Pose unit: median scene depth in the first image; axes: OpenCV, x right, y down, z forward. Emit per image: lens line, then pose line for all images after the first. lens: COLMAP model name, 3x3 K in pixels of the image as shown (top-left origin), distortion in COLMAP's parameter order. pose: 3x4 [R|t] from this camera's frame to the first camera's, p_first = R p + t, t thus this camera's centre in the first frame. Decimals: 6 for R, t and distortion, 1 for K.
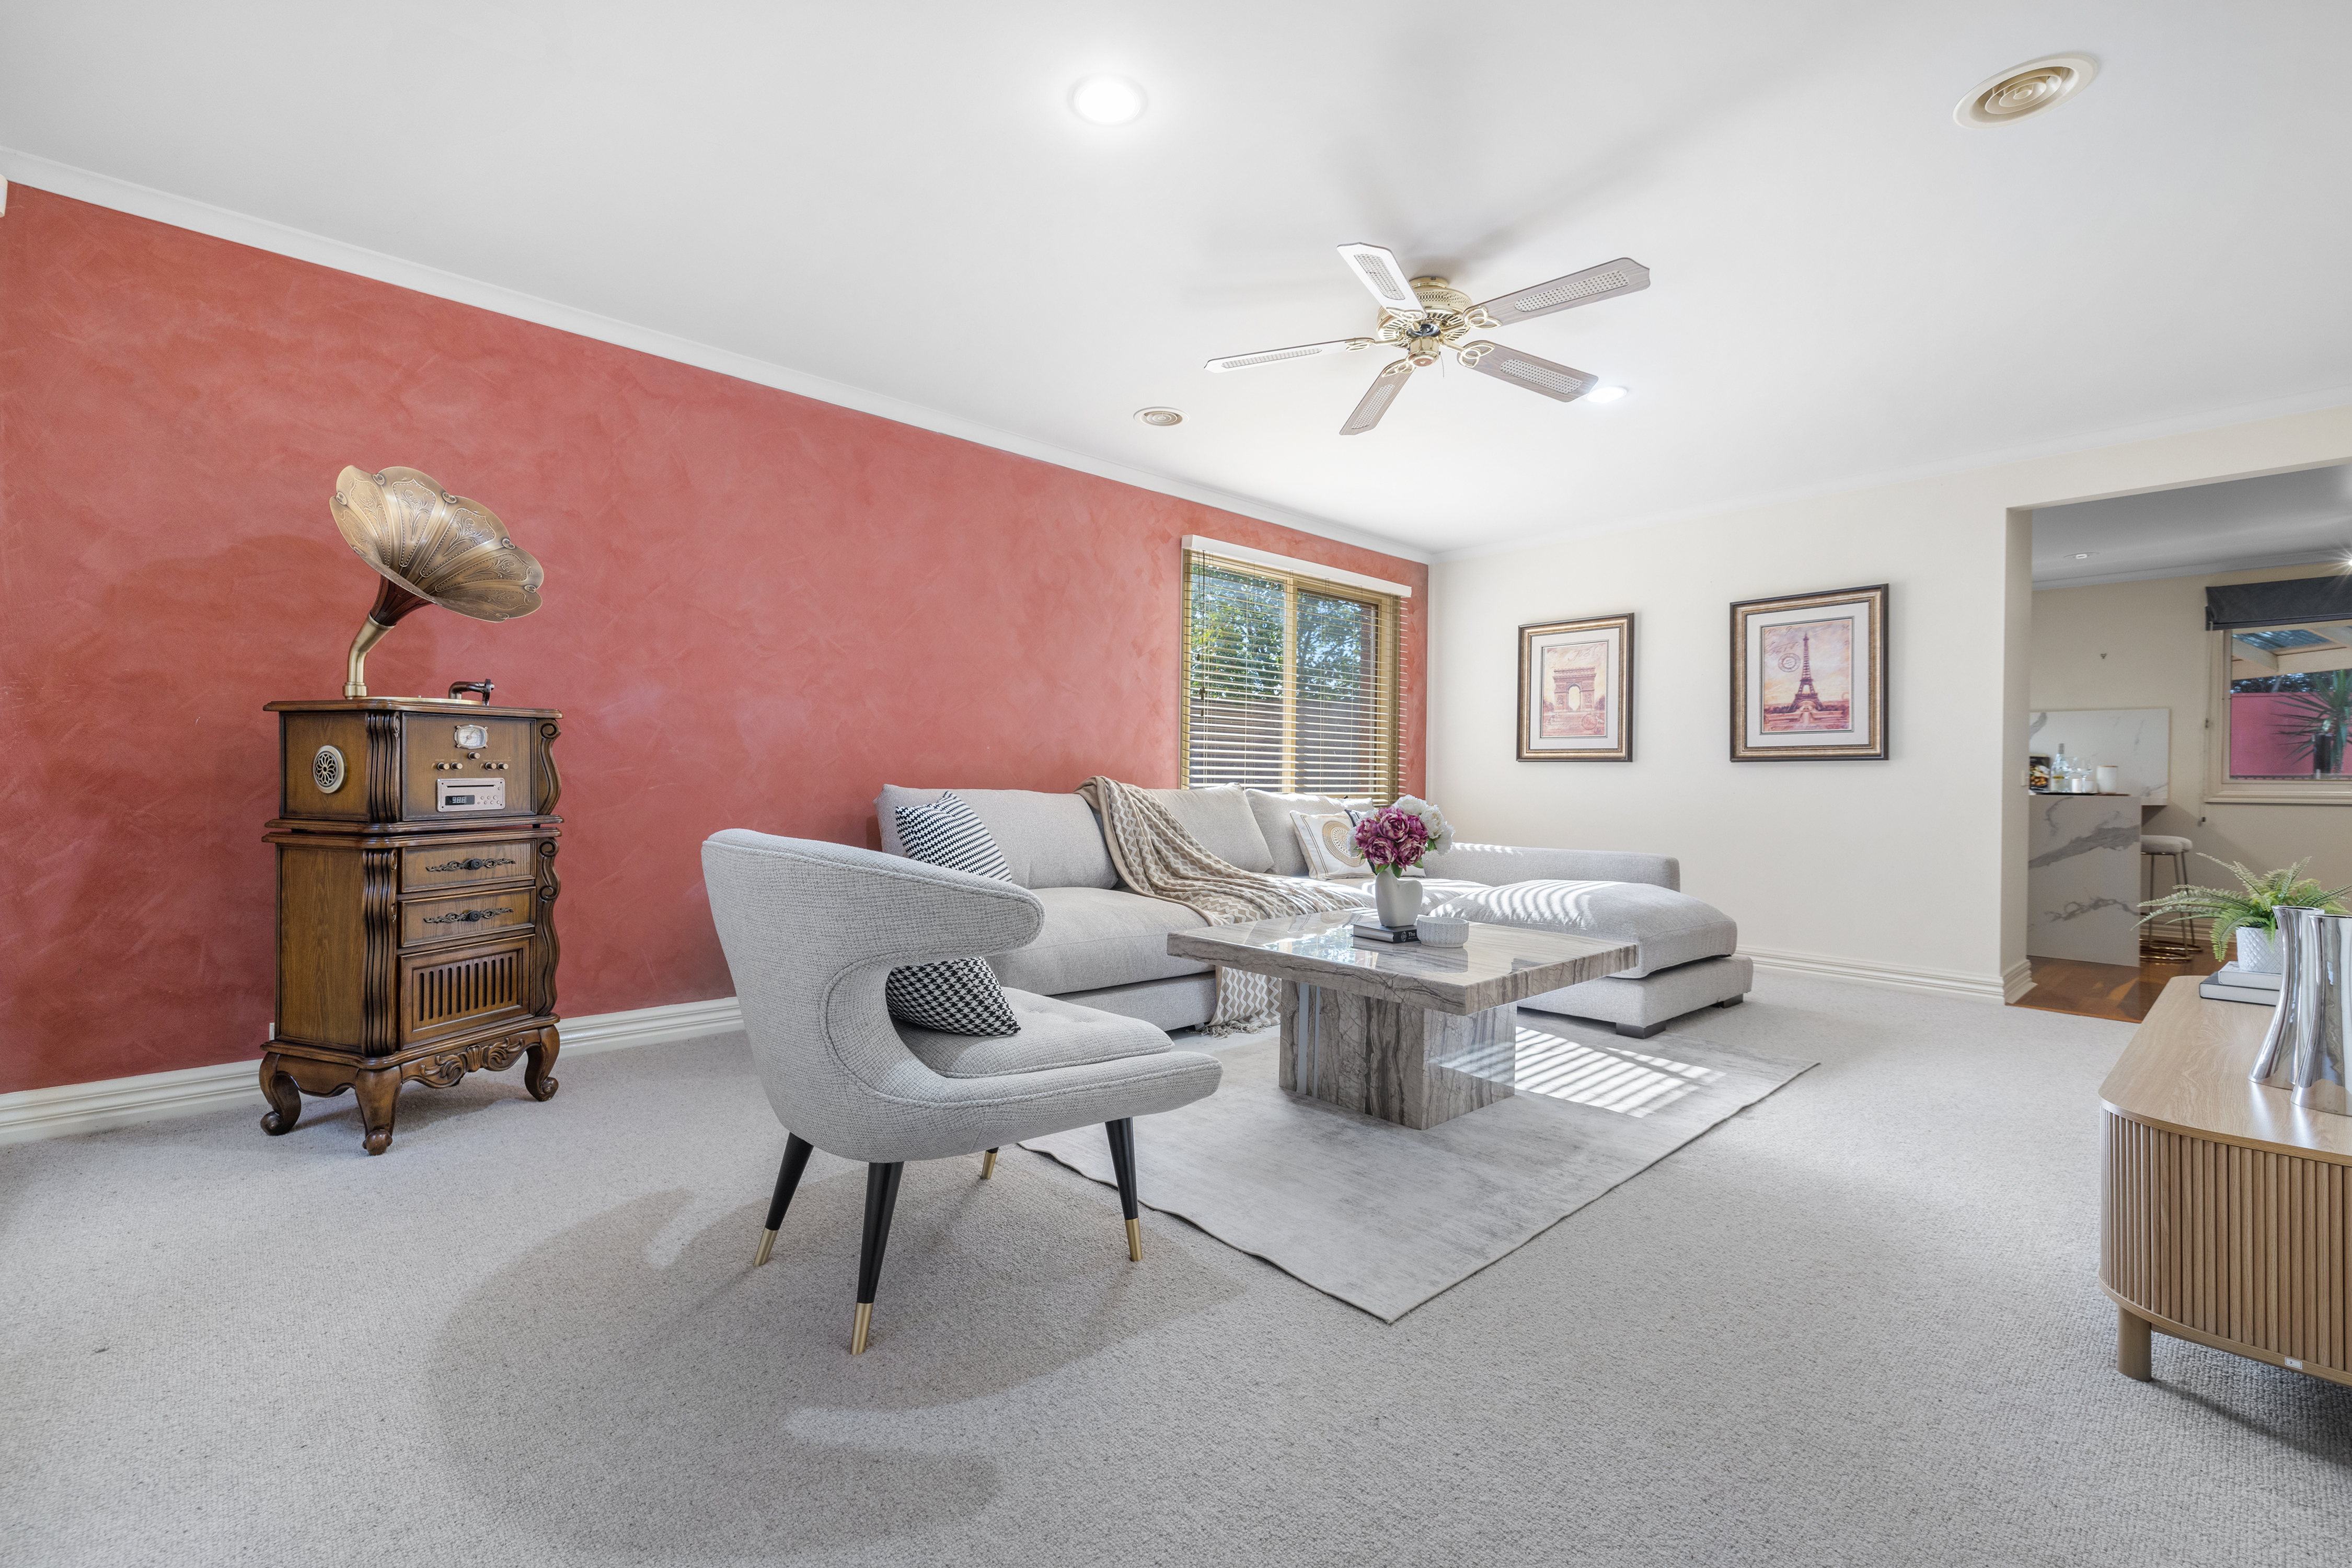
lens RADIAL K [[1035.3, 0, 1172.9], [0, 1035.3, 777.8], [0, 0, 1]] dist [0.001328, -0.000442]
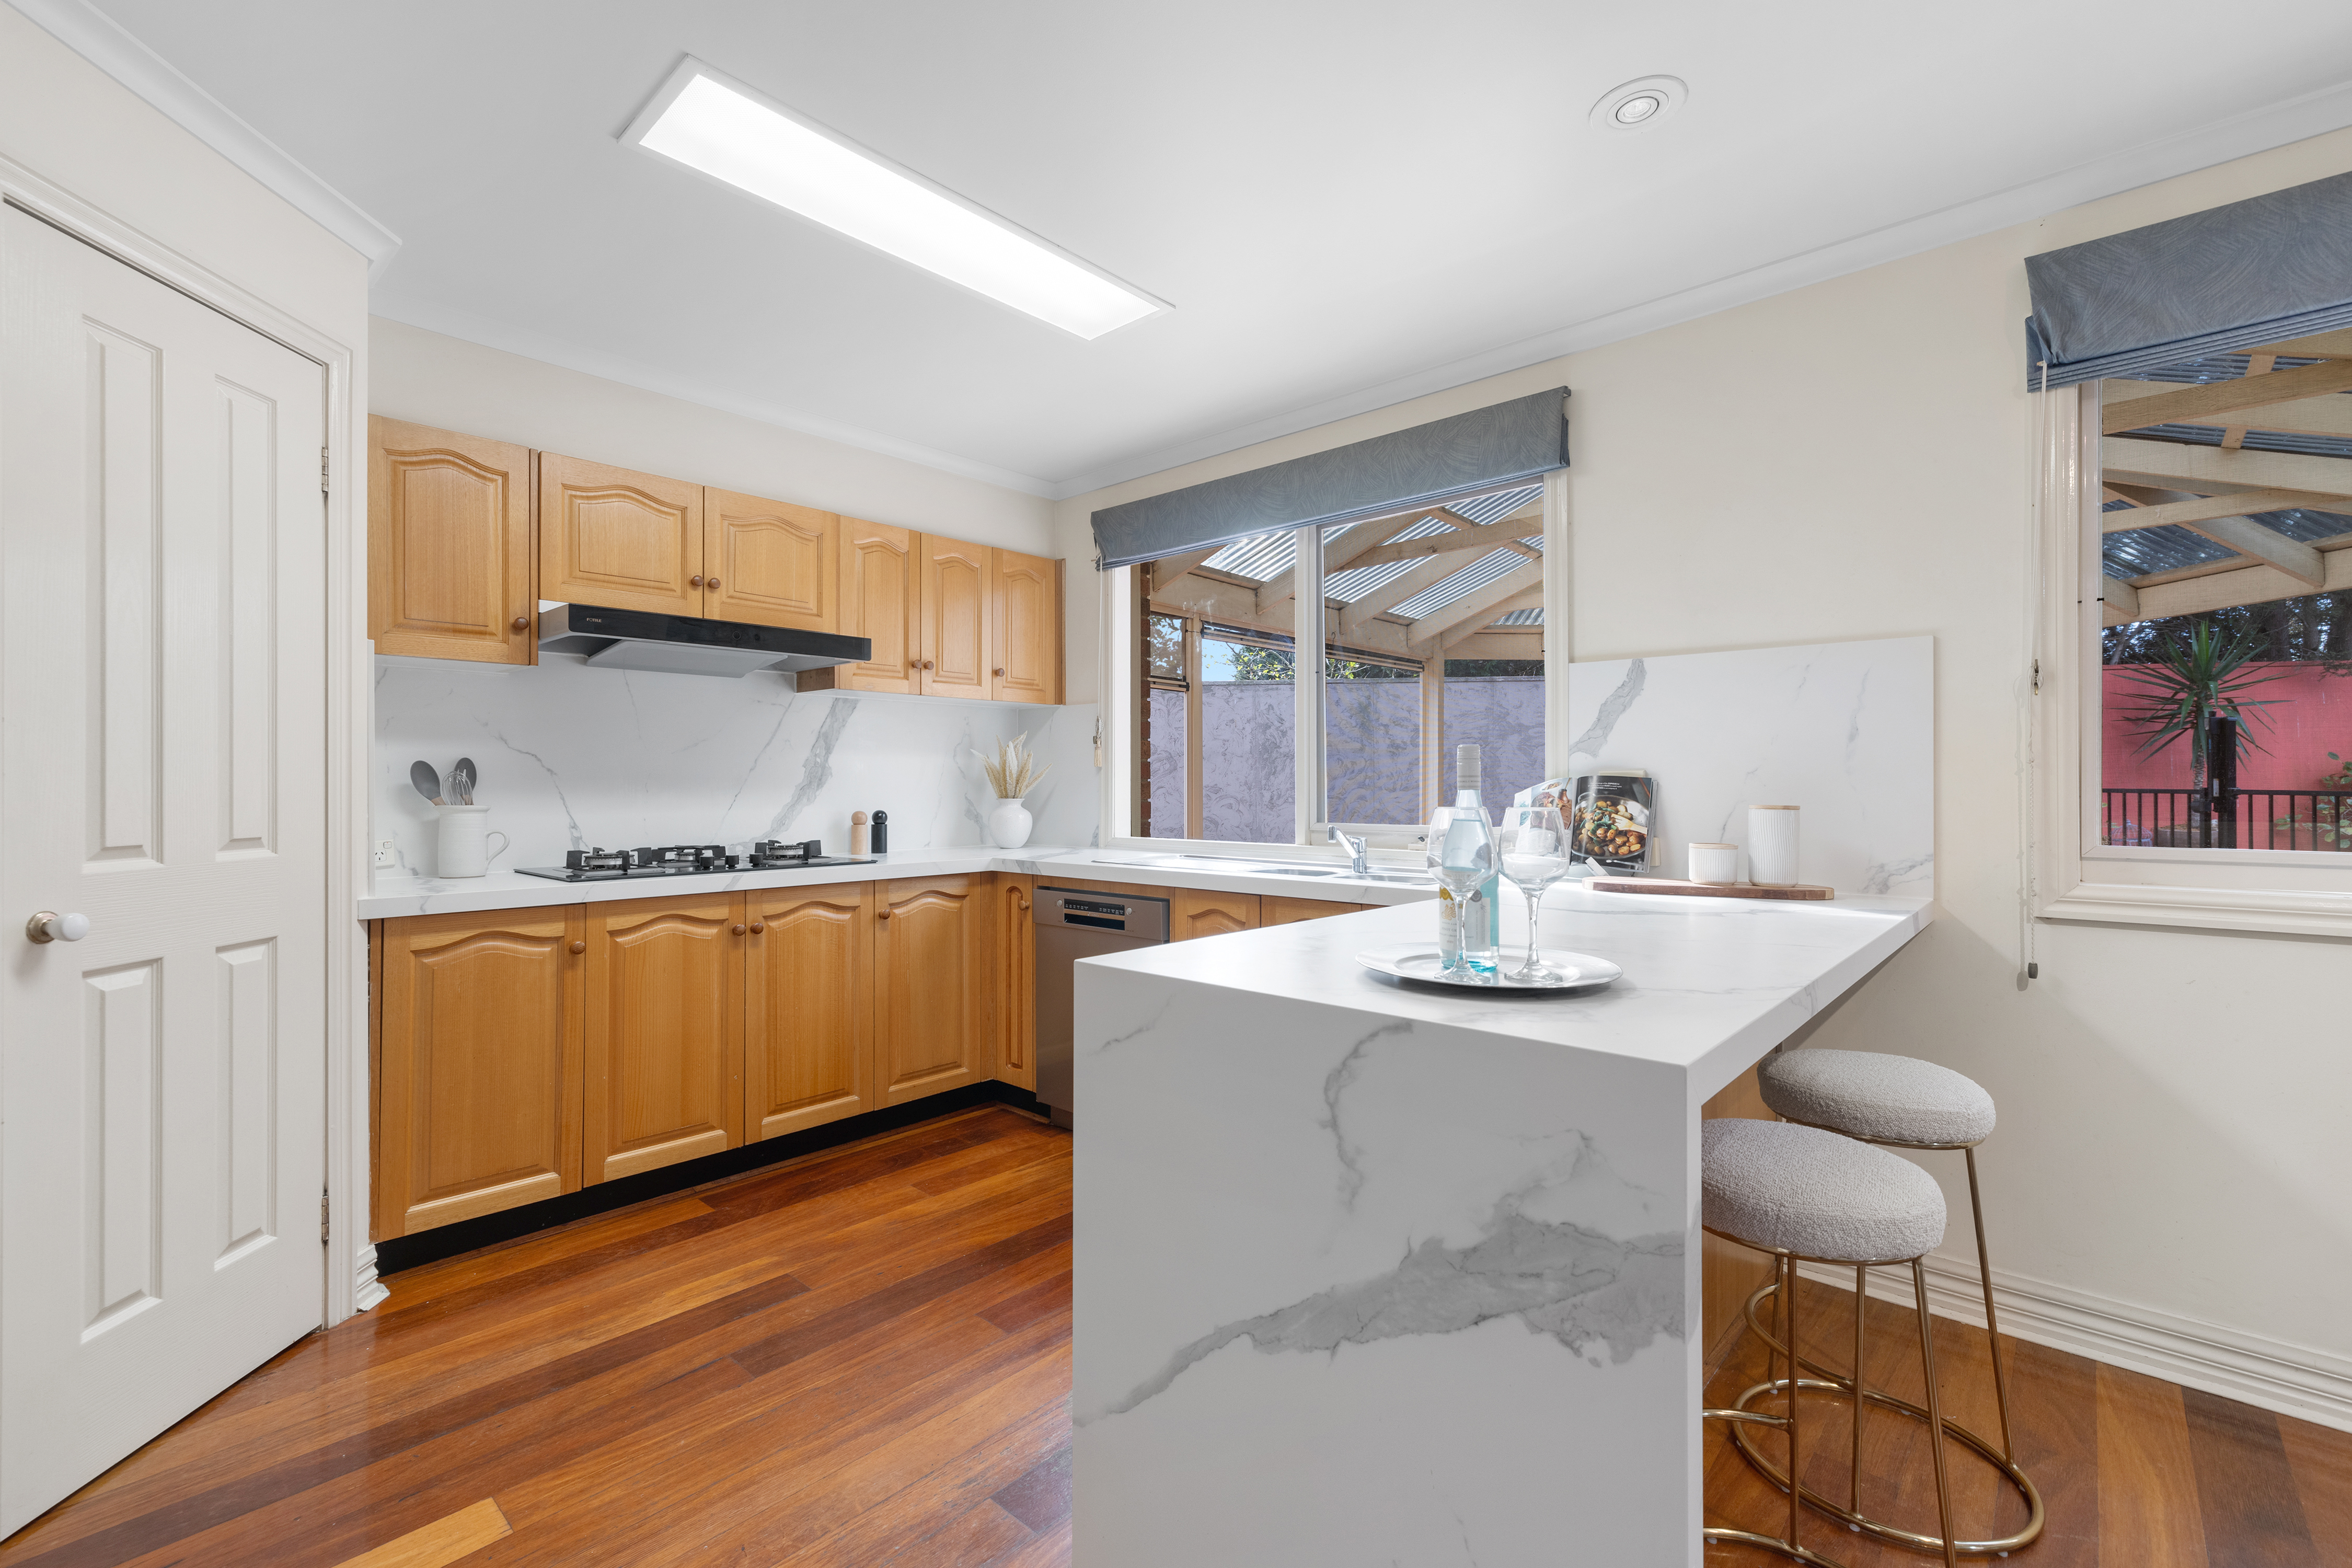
lens RADIAL K [[1035.3, 0, 1178.1], [0, 1035.3, 780.4], [0, 0, 1]] dist [0.001328, -0.000442]
pose [[0.995192, -0.016355, 0.096572, 0.688636], [0.016427, 0.999865, 0.000050, -0.023488], [-0.096560, 0.001536, 0.995326, 0.692910]]
